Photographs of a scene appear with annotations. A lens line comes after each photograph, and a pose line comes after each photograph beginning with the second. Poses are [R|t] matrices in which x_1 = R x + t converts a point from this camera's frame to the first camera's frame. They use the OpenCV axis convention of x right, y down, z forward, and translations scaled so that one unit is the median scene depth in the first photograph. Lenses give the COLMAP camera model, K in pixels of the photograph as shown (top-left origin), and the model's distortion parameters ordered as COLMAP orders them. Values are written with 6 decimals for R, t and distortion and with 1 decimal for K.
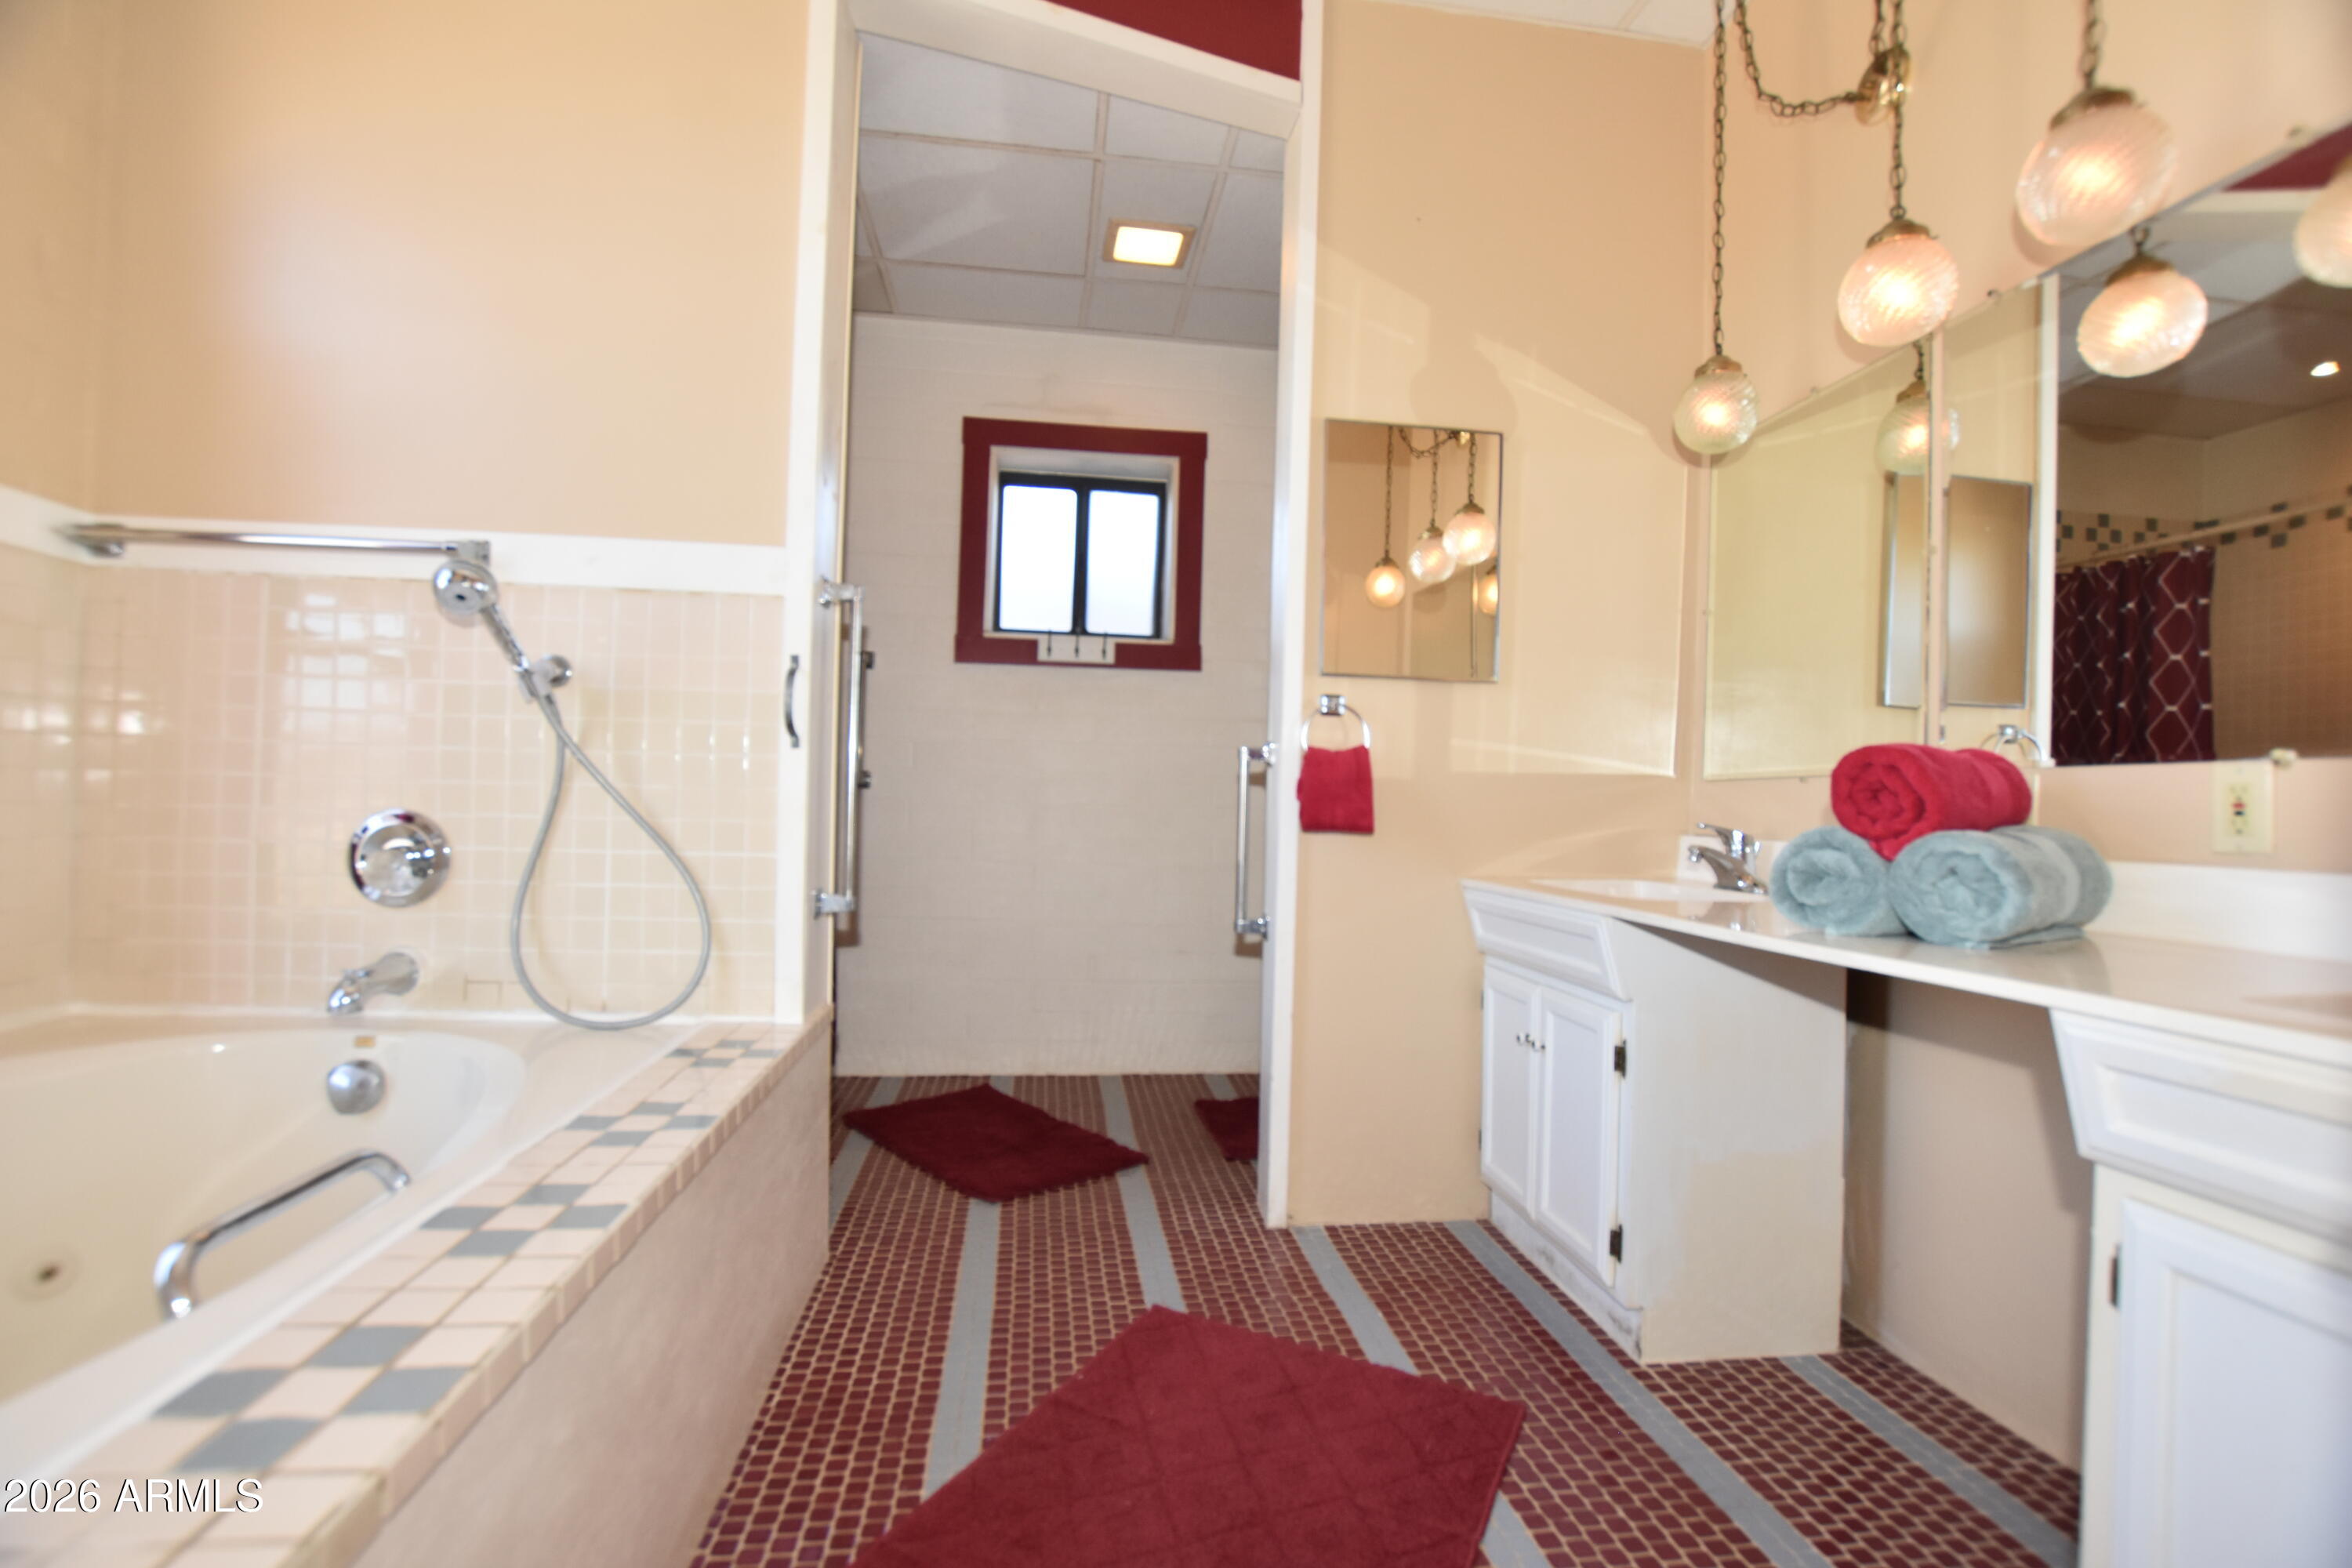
lens RADIAL K [[1034.9, 0, 1174.7], [0, 1034.9, 789.7], [0, 0, 1]] dist [-0.032244, 0.003265]
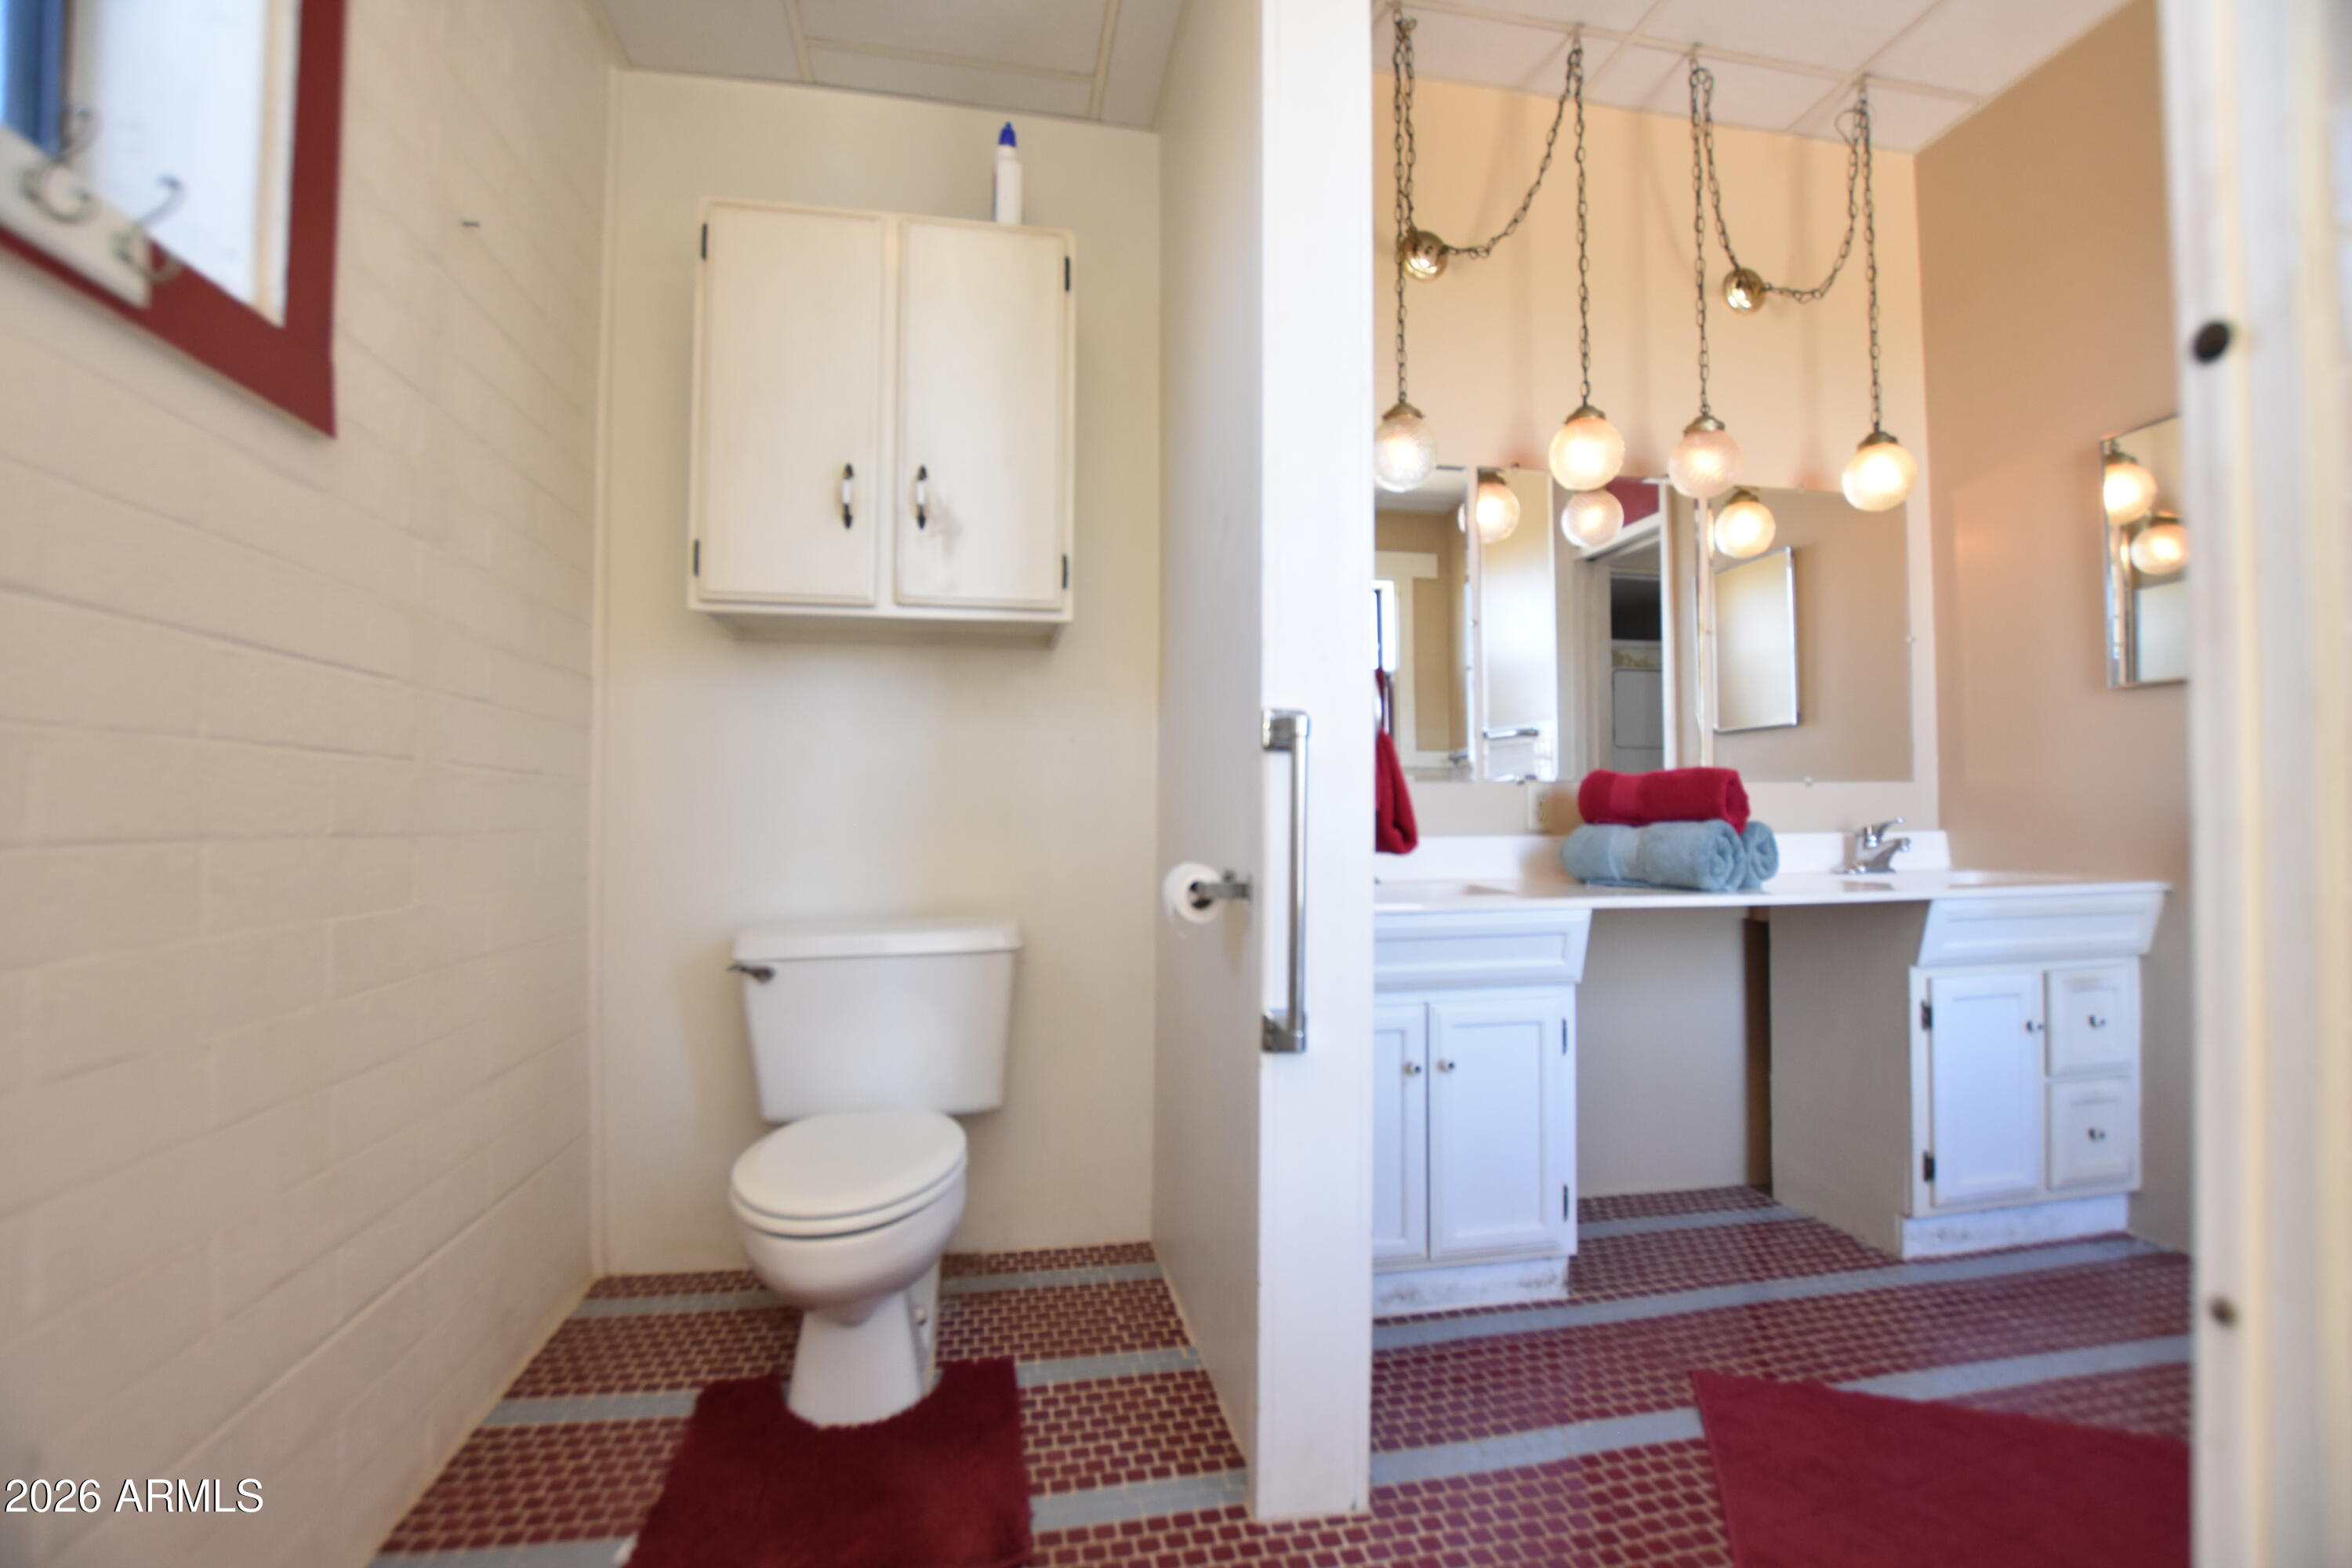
lens RADIAL K [[1015.1, 0, 1177.4], [0, 1015.1, 795.3], [0, 0, 1]] dist [-0.002712, -0.000113]
pose [[-0.060042, 0.001065, 0.998195, -0.685792], [-0.010850, 0.999940, -0.001719, -0.002801], [-0.998137, -0.010934, -0.060027, 1.546979]]
